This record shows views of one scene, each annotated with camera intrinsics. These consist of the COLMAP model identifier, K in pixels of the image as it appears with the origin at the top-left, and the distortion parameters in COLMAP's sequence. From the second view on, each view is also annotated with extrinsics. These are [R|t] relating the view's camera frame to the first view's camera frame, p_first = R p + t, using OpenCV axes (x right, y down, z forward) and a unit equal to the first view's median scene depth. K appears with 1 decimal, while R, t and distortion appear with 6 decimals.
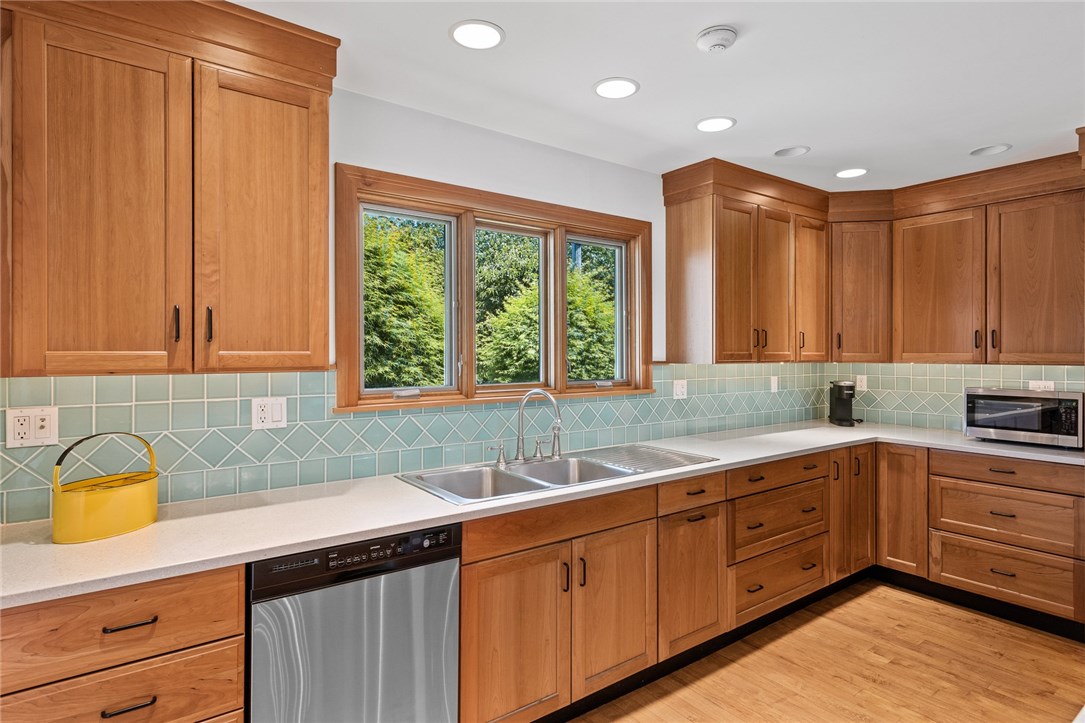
lens RADIAL K [[587.3, 0, 571.2], [0, 587.3, 351.5], [0, 0, 1]] dist [0.016916, -0.011965]
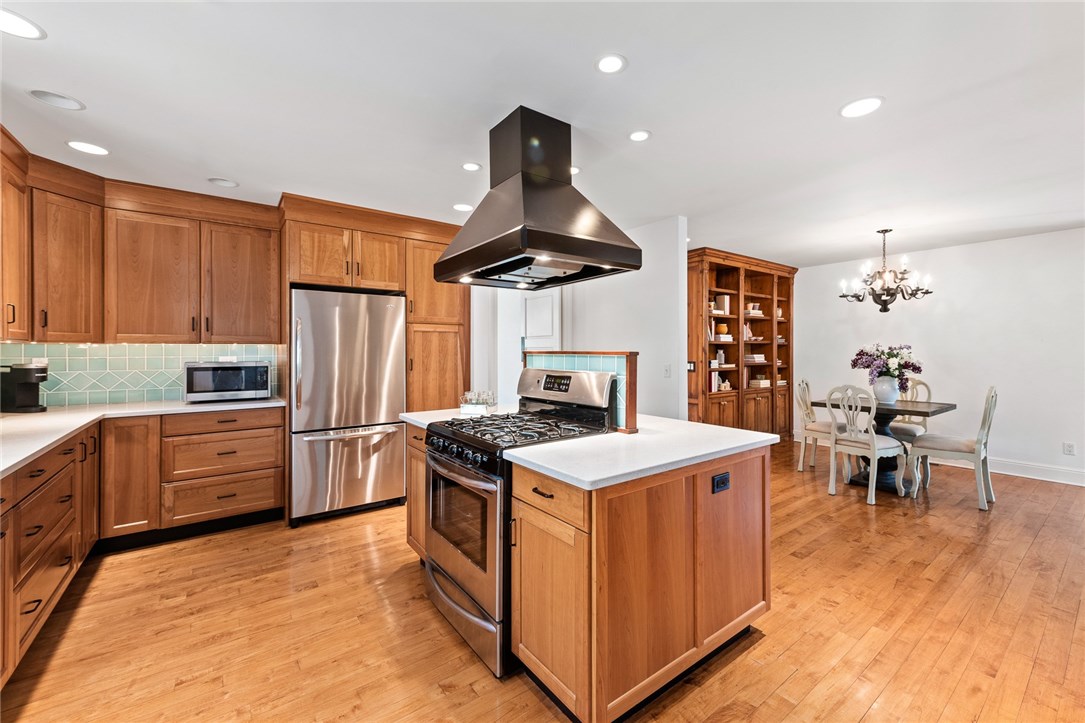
lens RADIAL K [[444.7, 0, 541.8], [0, 444.7, 350.6], [0, 0, 1]] dist [0.008246, -0.000629]
pose [[0.025792, -0.000483, 0.999667, -0.274334], [0.000475, 1.000000, 0.000471, 0.038733], [-0.999667, 0.000463, 0.025793, 0.244030]]
